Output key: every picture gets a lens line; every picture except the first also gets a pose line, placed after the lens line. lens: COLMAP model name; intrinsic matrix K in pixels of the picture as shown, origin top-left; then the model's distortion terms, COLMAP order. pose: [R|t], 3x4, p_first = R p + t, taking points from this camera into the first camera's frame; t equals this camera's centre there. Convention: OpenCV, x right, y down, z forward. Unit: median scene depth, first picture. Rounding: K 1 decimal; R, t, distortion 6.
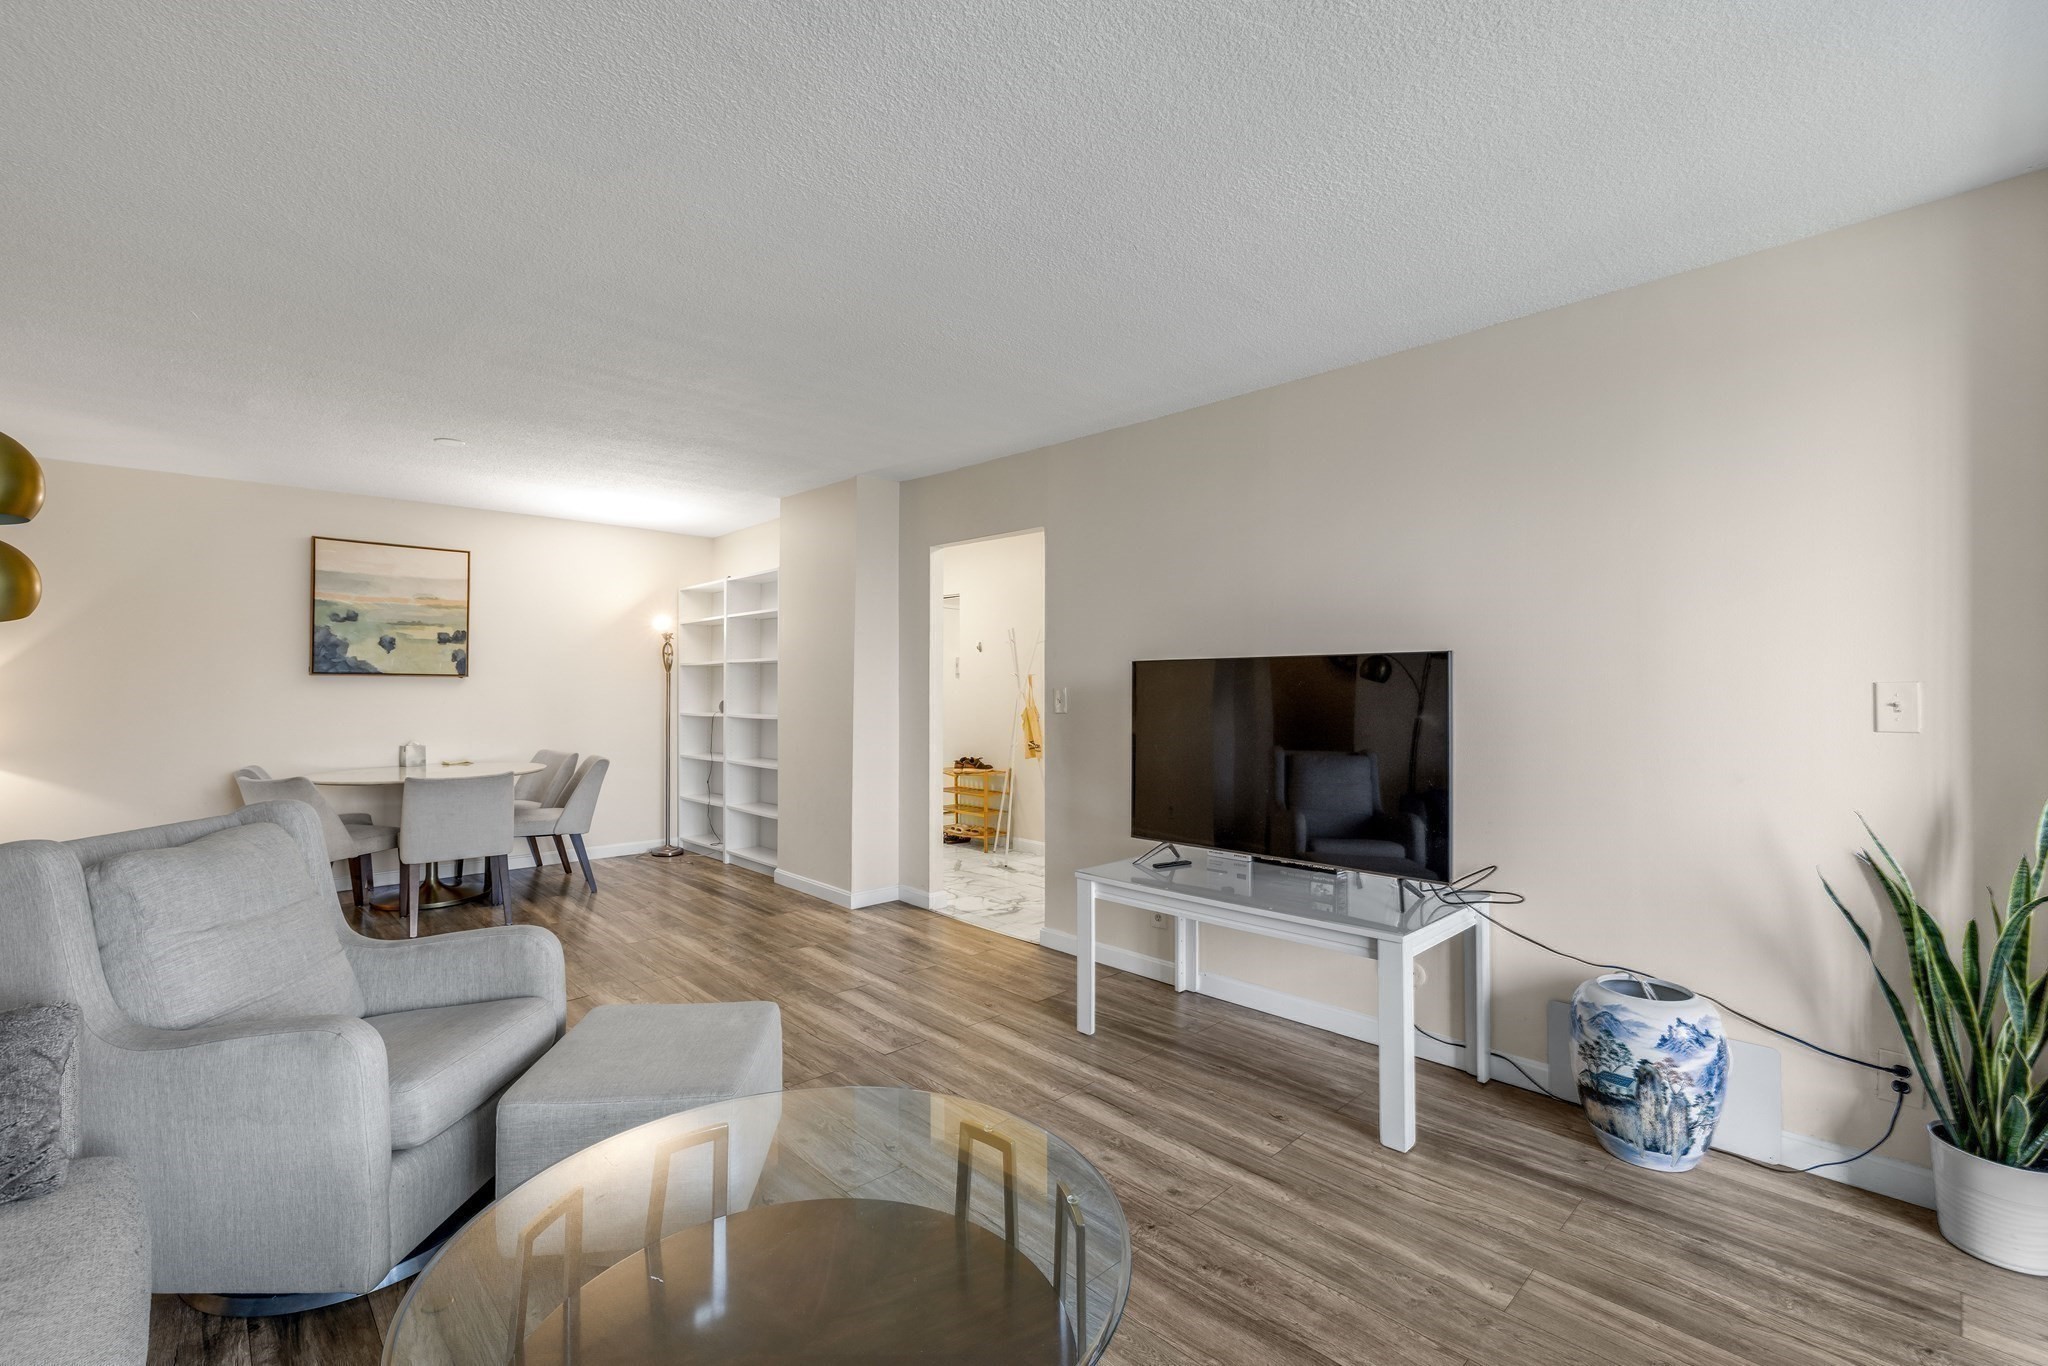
lens RADIAL K [[895.7, 0, 1027.8], [0, 895.7, 674.3], [0, 0, 1]] dist [-0.004904, 0.000881]
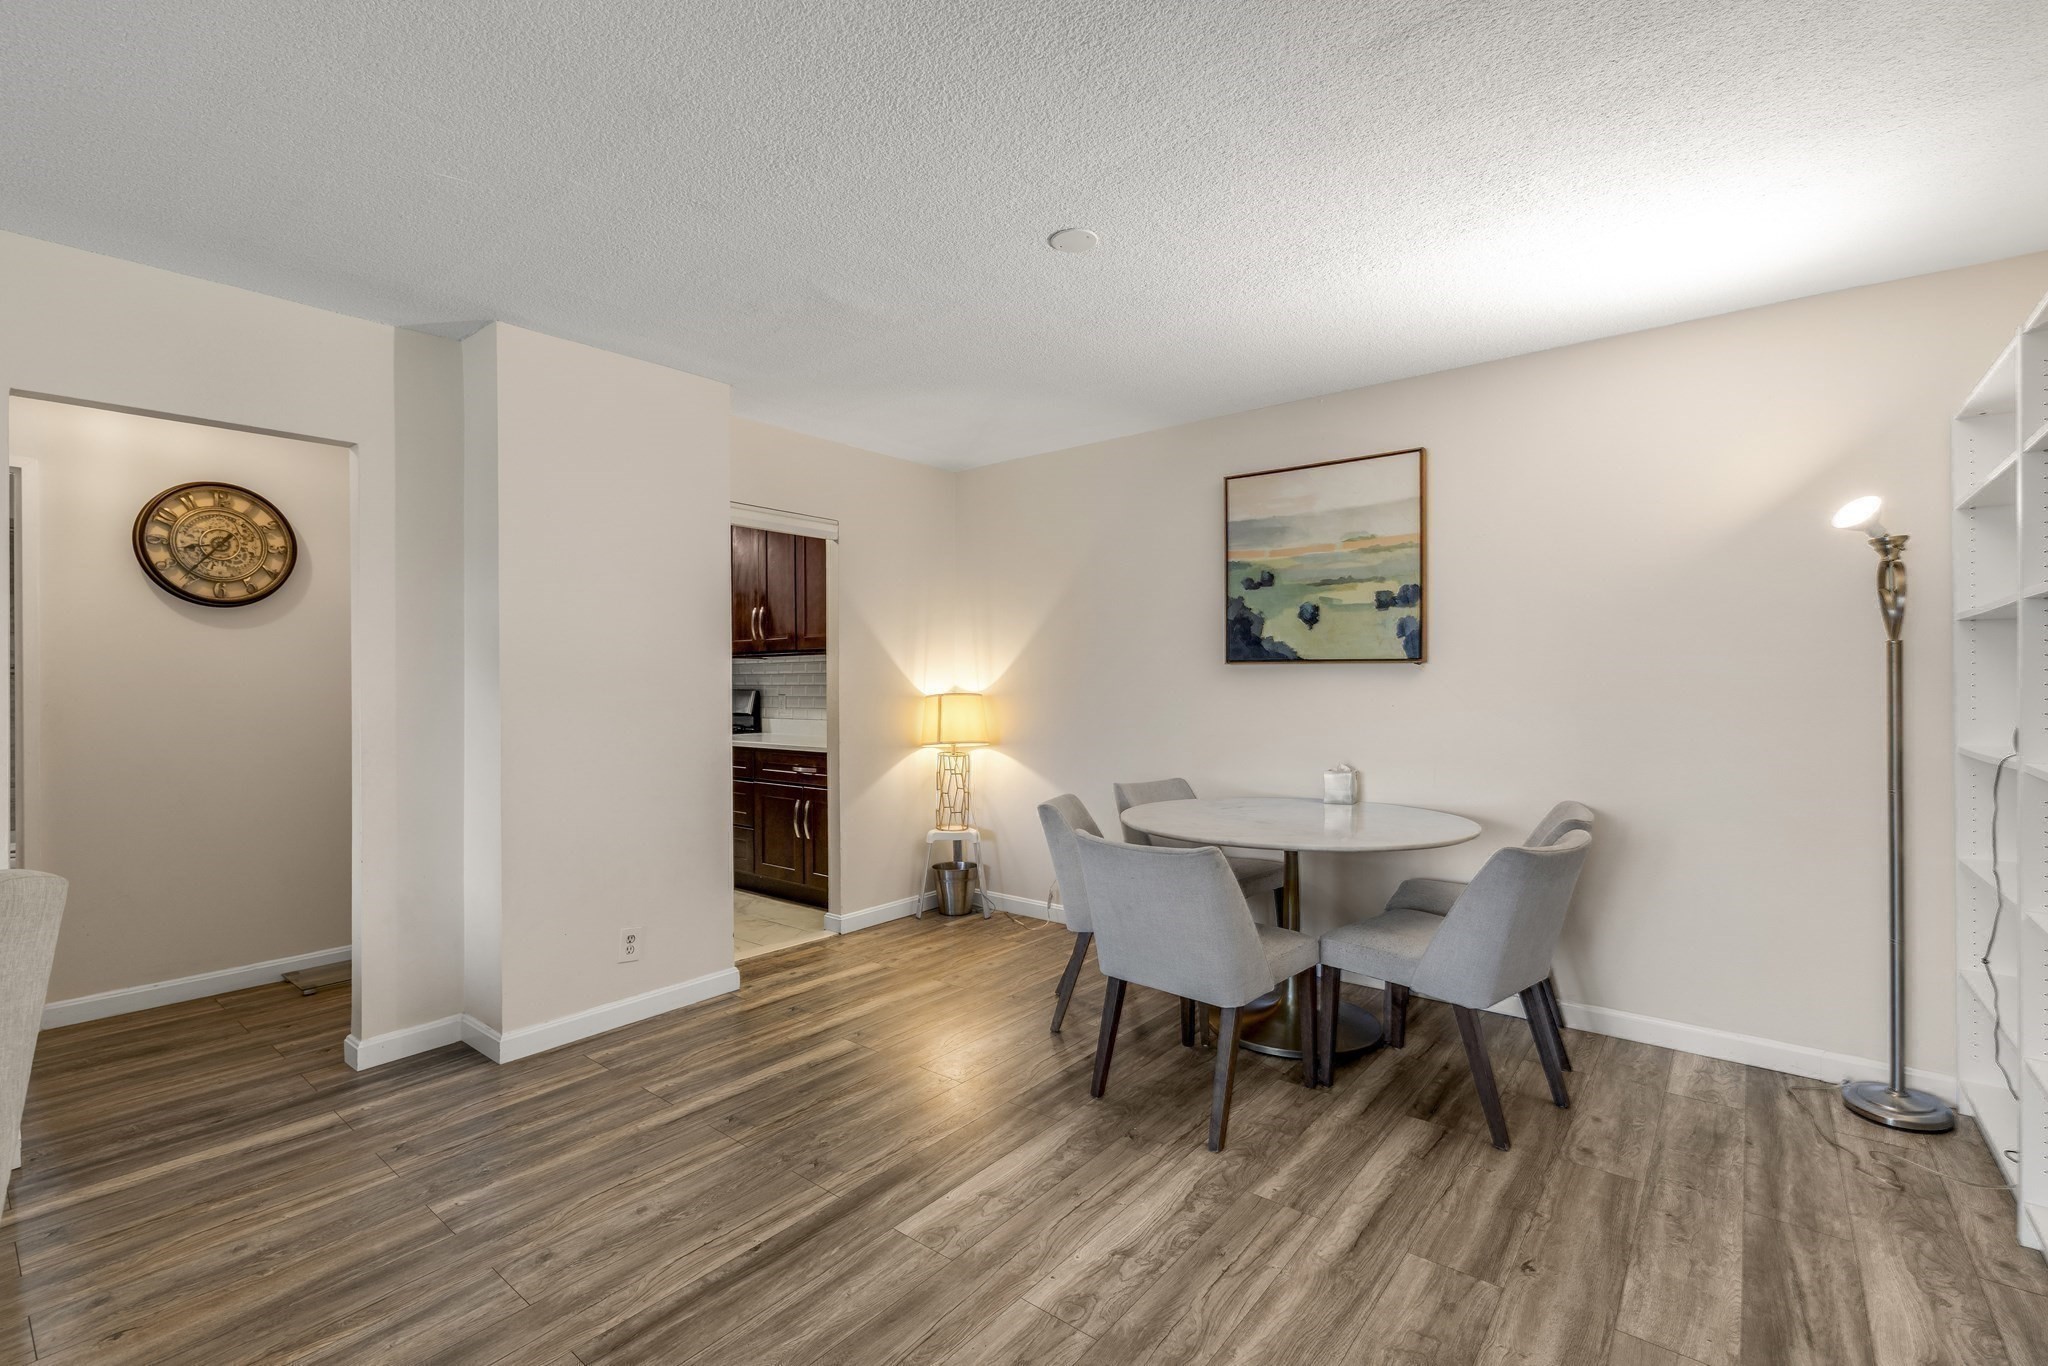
lens RADIAL K [[895.7, 0, 997.4], [0, 895.7, 682.9], [0, 0, 1]] dist [-0.004904, 0.000881]
pose [[0.118741, -0.002572, -0.992922, -0.083622], [0.019800, 0.999804, -0.000222, 0.012190], [0.992728, -0.019634, 0.118768, 0.712672]]
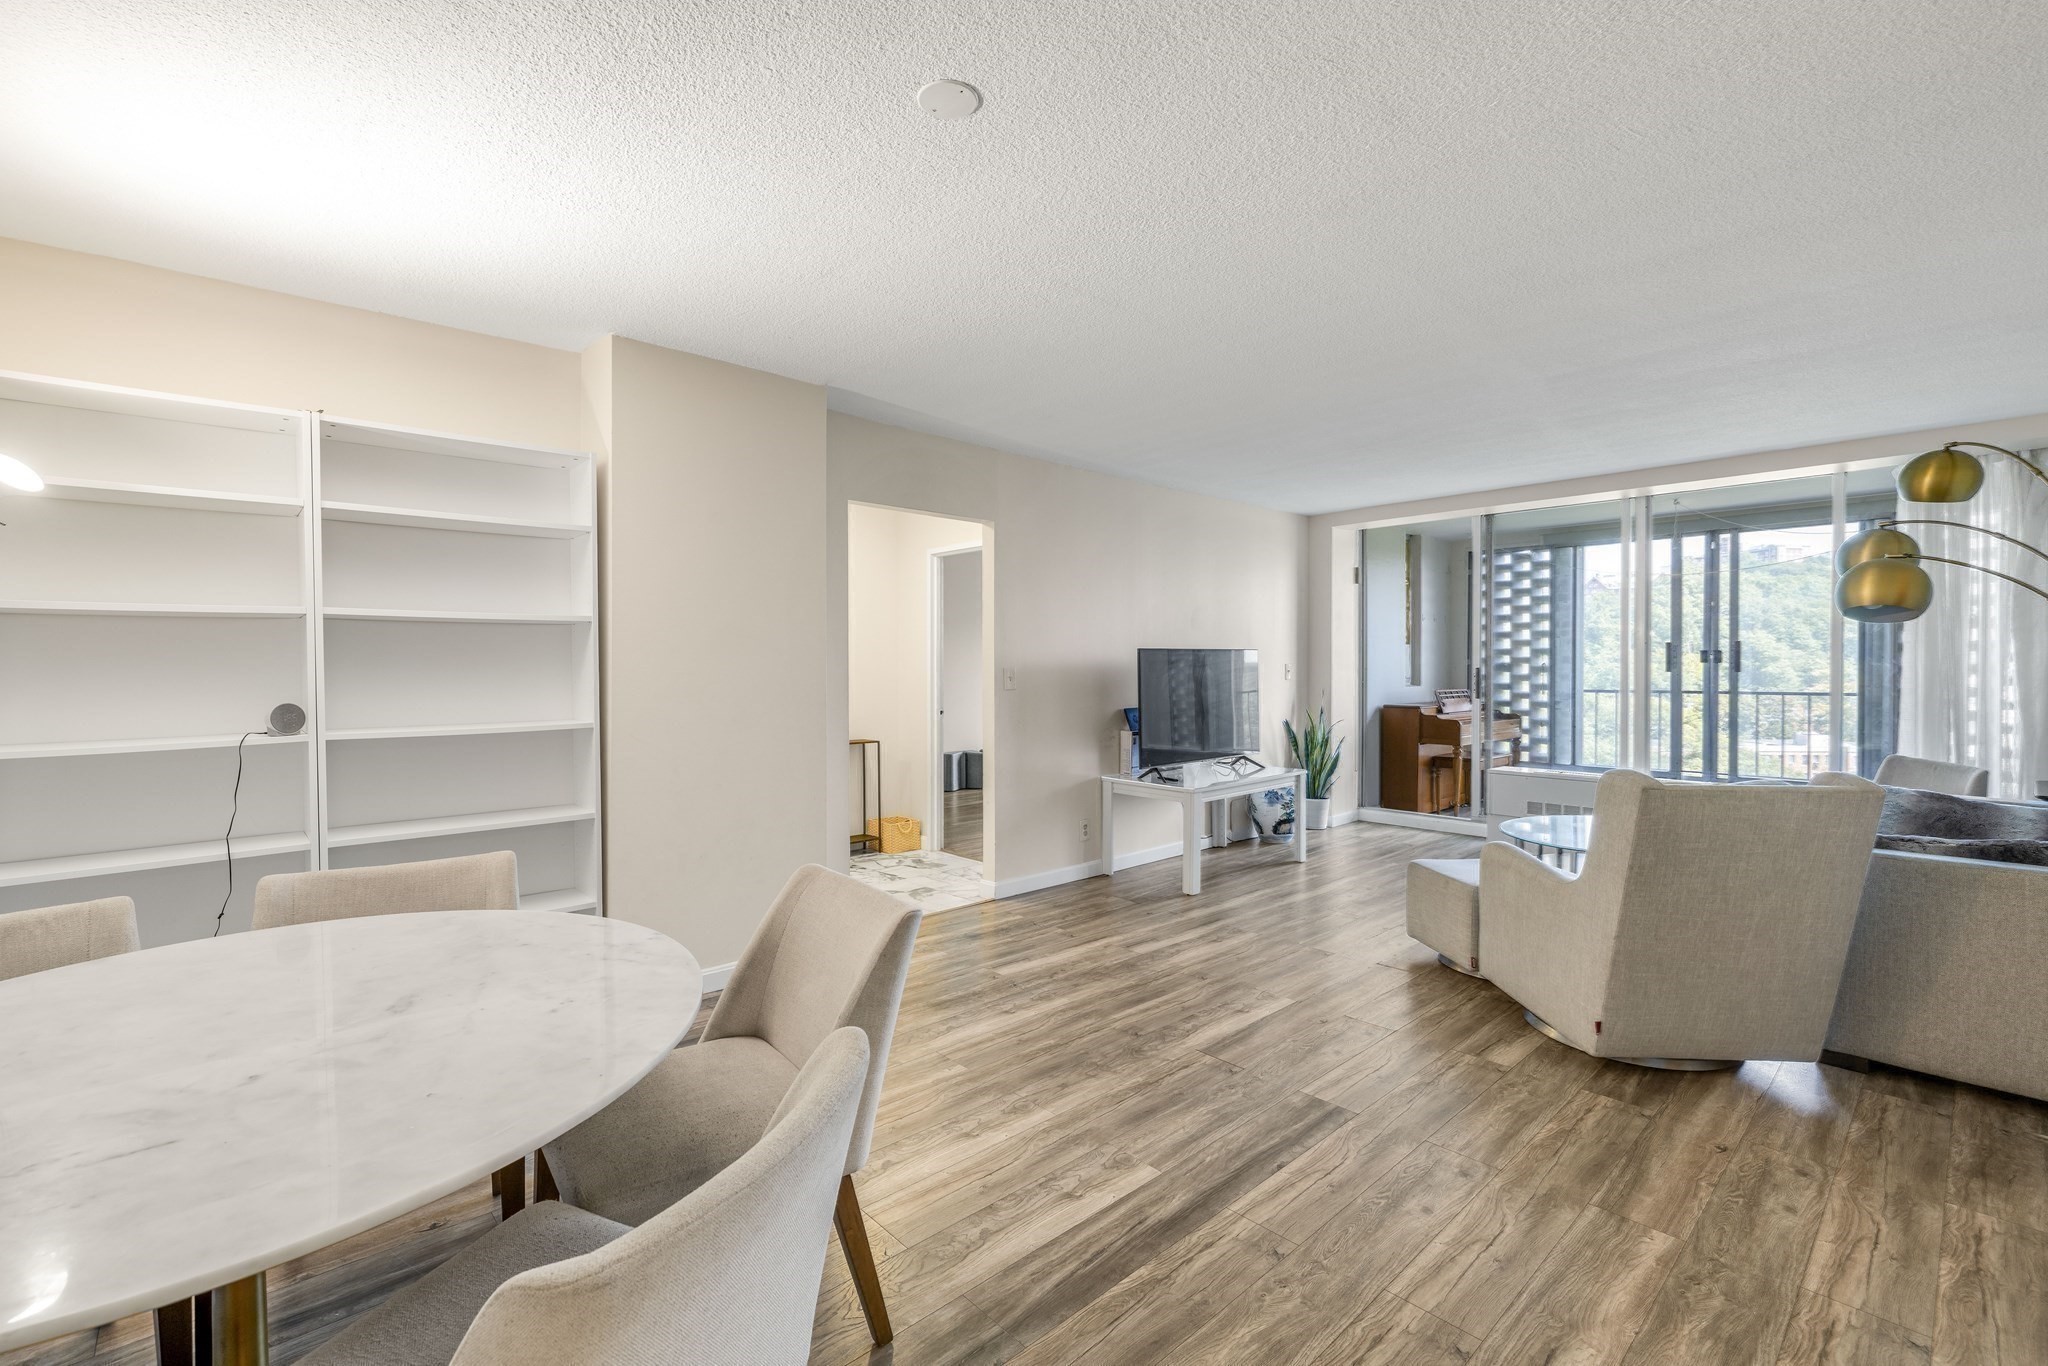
lens RADIAL K [[895.7, 0, 1006.4], [0, 895.7, 657.0], [0, 0, 1]] dist [-0.004904, 0.000881]
pose [[0.018941, 0.005222, 0.999807, -0.875274], [-0.014029, 0.999889, -0.004957, 0.006557], [-0.999722, -0.013933, 0.019012, 0.776419]]
